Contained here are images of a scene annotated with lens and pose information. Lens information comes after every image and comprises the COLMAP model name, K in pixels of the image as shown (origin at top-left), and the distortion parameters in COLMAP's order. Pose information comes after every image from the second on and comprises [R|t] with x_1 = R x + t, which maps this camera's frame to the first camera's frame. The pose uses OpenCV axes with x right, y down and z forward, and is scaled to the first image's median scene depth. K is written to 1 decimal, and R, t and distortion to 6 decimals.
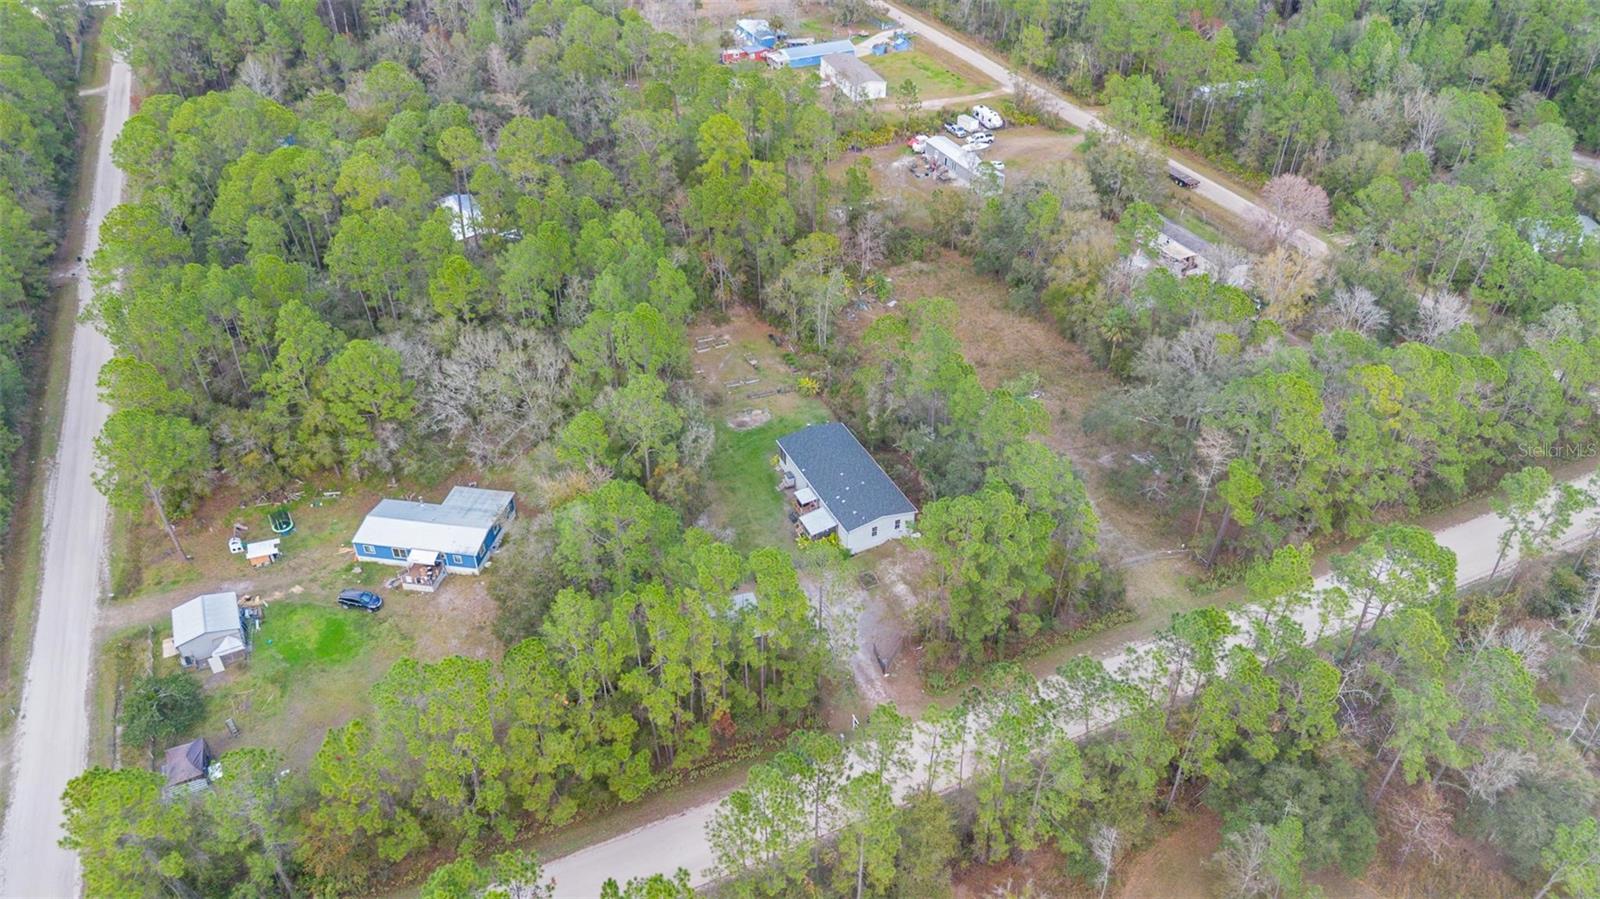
lens RADIAL K [[1130.3, 0, 807.3], [0, 1130.3, 447.4], [0, 0, 1]] dist [0.057017, -0.057031]
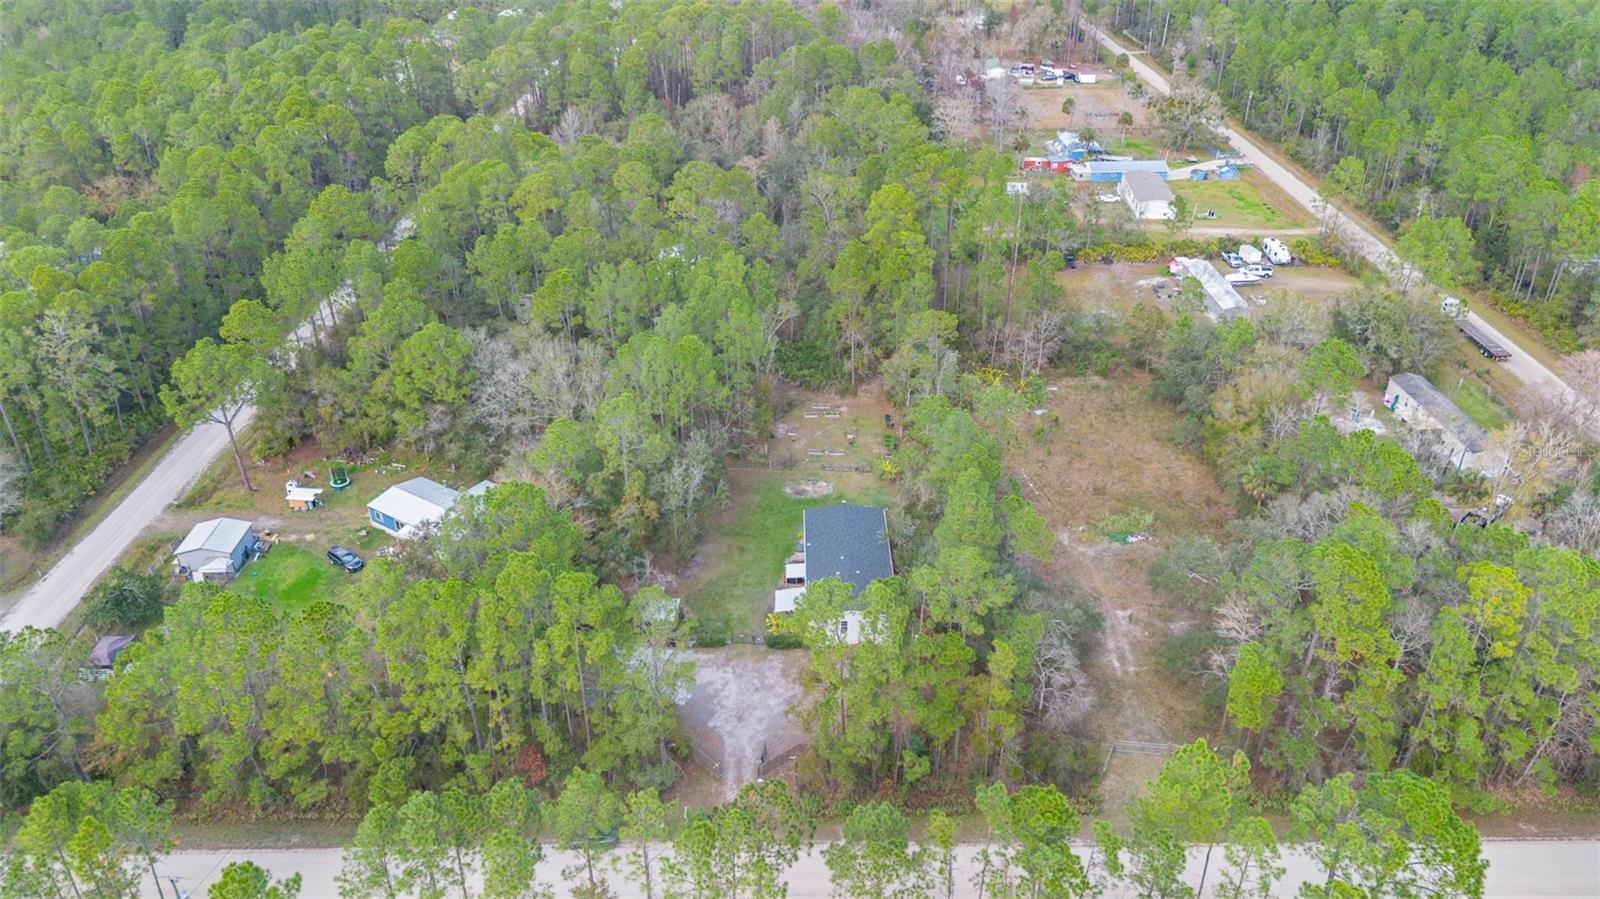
lens RADIAL K [[1130.3, 0, 807.3], [0, 1130.3, 447.4], [0, 0, 1]] dist [0.057017, -0.057031]
pose [[0.912440, 0.198562, -0.357807, 0.184910], [-0.239402, 0.968155, -0.073229, 0.006787], [0.331872, 0.152477, 0.930920, 0.092374]]
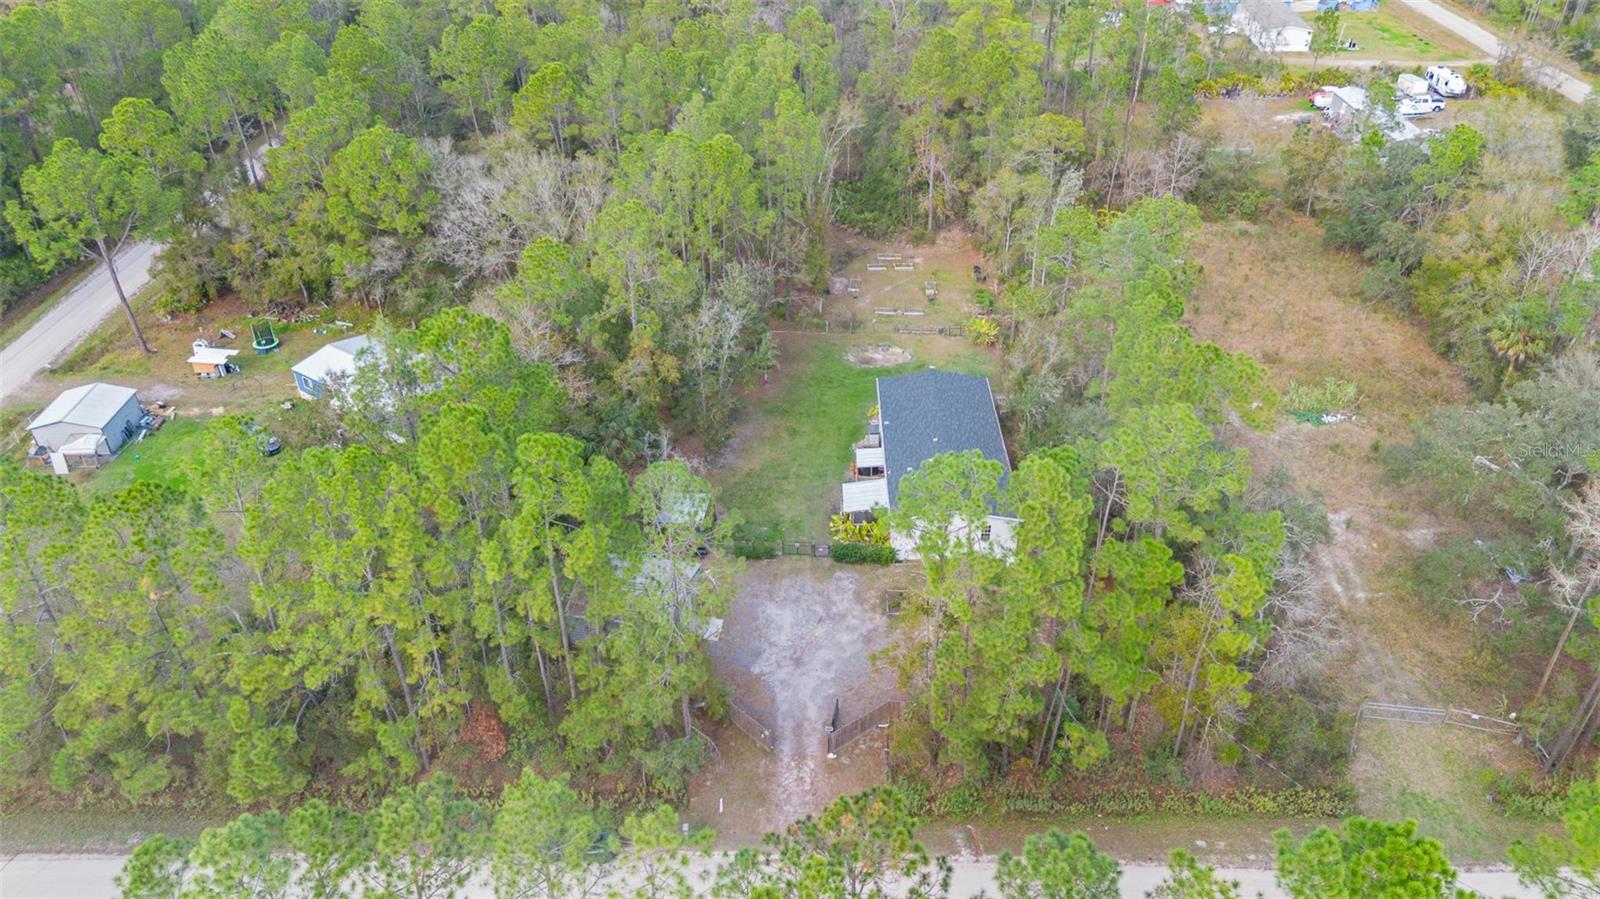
lens RADIAL K [[1130.3, 0, 807.3], [0, 1130.3, 447.4], [0, 0, 1]] dist [0.057017, -0.057031]
pose [[0.902943, 0.228177, -0.364184, 0.119369], [-0.244230, 0.969715, 0.002035, 0.027085], [0.353619, 0.087107, 0.931325, 0.232623]]
